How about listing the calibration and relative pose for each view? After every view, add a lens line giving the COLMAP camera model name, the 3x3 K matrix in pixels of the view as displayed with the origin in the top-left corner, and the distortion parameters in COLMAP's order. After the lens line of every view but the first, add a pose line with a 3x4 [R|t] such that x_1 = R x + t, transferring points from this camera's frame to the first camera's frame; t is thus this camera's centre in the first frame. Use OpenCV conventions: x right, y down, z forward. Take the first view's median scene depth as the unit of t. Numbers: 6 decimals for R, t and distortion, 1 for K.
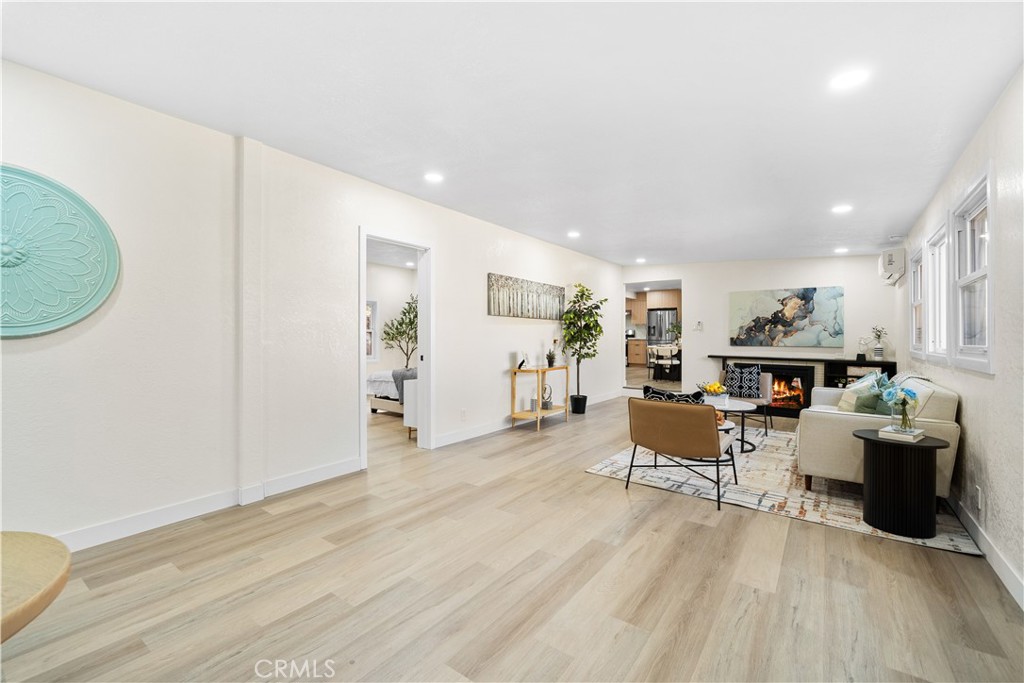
lens RADIAL K [[406.9, 0, 511.5], [0, 406.9, 338.5], [0, 0, 1]] dist [0.000018, 0.000001]
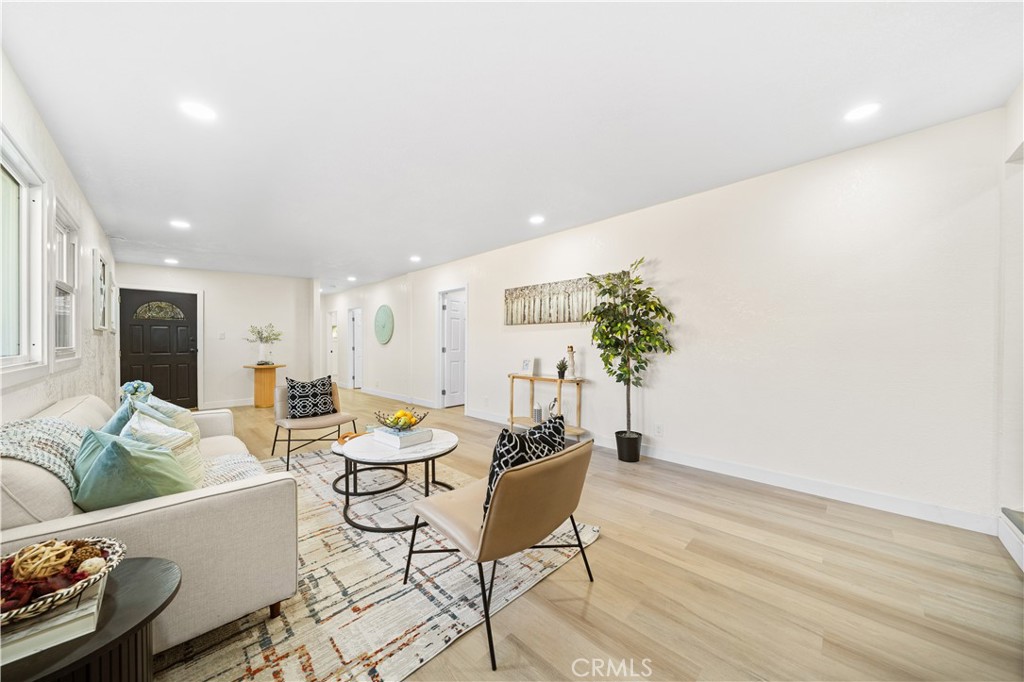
lens RADIAL K [[352.1, 0, 511.8], [0, 352.1, 343.3], [0, 0, 1]] dist [-0.002736, -0.000115]
pose [[-0.113373, 0.001448, -0.993551, 0.875545], [-0.000701, 0.999999, 0.001538, -0.004888], [0.993552, 0.000871, -0.113372, 1.027510]]
